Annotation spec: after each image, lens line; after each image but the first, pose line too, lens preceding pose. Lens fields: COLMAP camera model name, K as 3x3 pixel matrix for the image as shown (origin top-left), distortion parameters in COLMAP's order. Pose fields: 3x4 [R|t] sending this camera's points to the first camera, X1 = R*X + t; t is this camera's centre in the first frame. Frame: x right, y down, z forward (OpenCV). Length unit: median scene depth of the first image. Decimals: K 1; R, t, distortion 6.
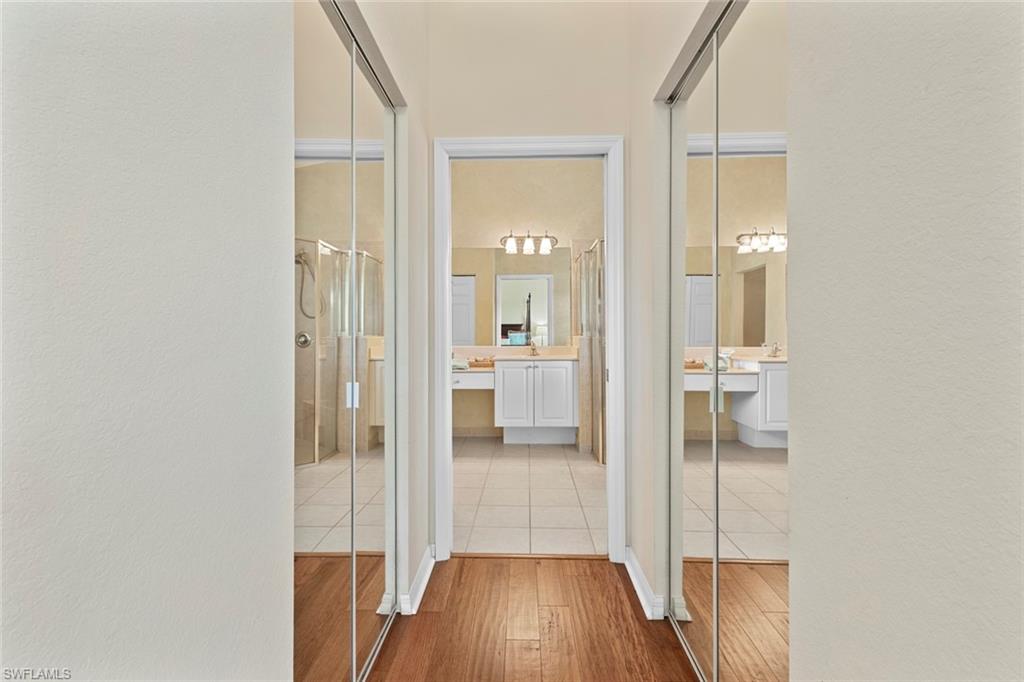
lens RADIAL K [[457.4, 0, 508.9], [0, 457.4, 336.3], [0, 0, 1]] dist [0.004675, 0.000075]
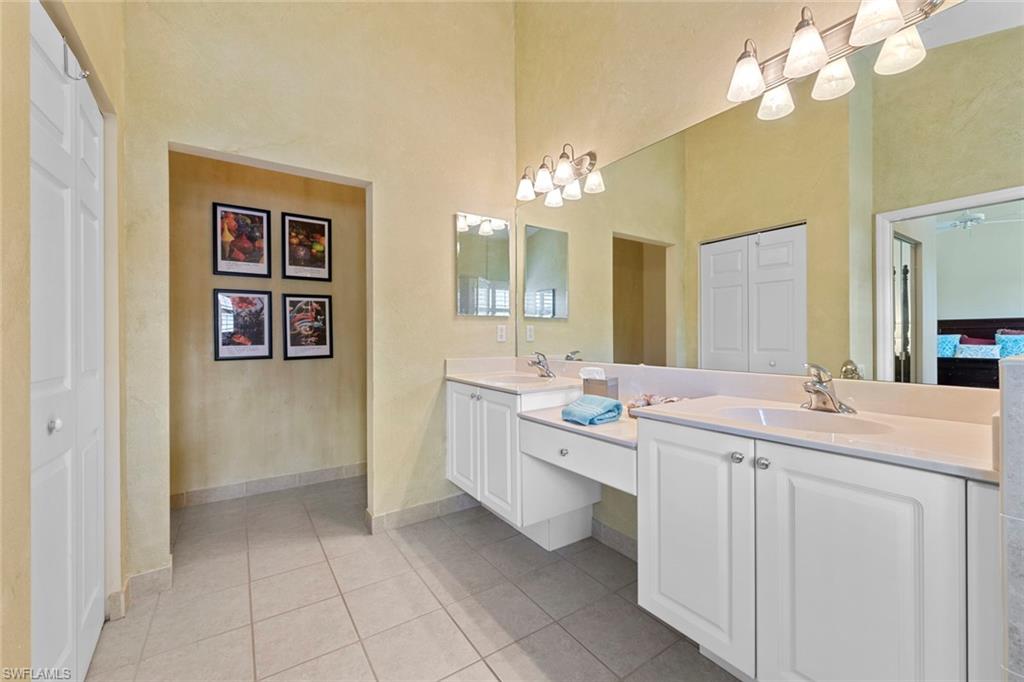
lens RADIAL K [[415.3, 0, 506.3], [0, 415.3, 339.1], [0, 0, 1]] dist [0.000097, -0.000145]
pose [[0.582050, 0.004888, -0.813138, 0.160472], [-0.002093, 0.999988, 0.004513, -0.006296], [0.813150, -0.000925, 0.582053, 0.699905]]
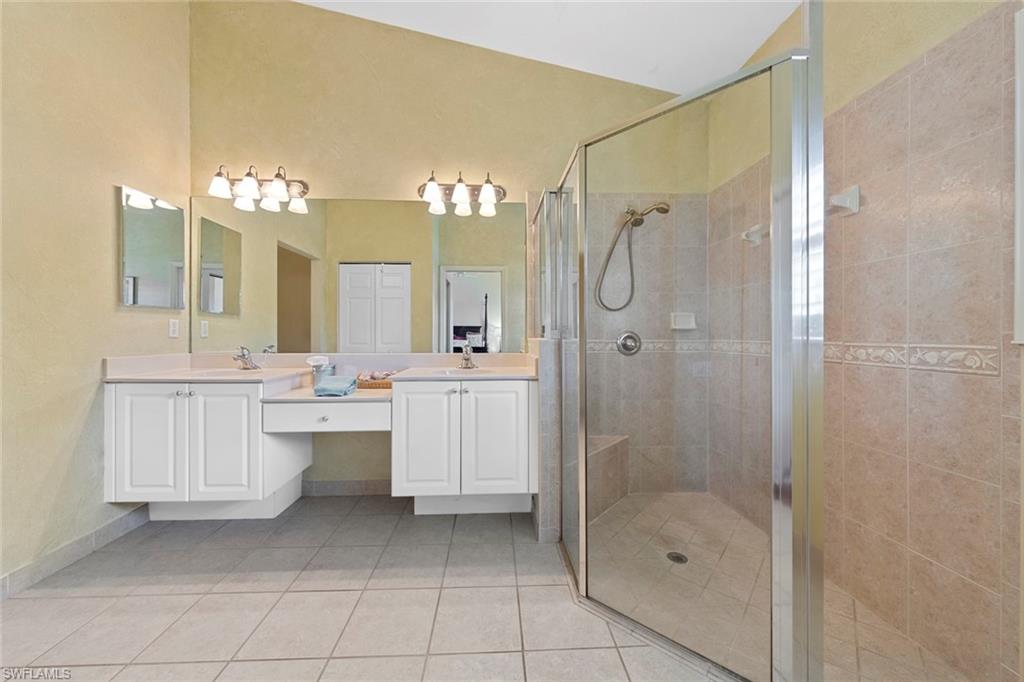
lens RADIAL K [[378.8, 0, 512.0], [0, 378.8, 341.0], [0, 0, 1]] dist [0.000199, 0.000043]
pose [[0.995737, 0.003655, 0.092168, 0.070595], [-0.004338, 0.999965, 0.007212, -0.000293], [-0.092139, -0.007581, 0.995717, 0.493381]]
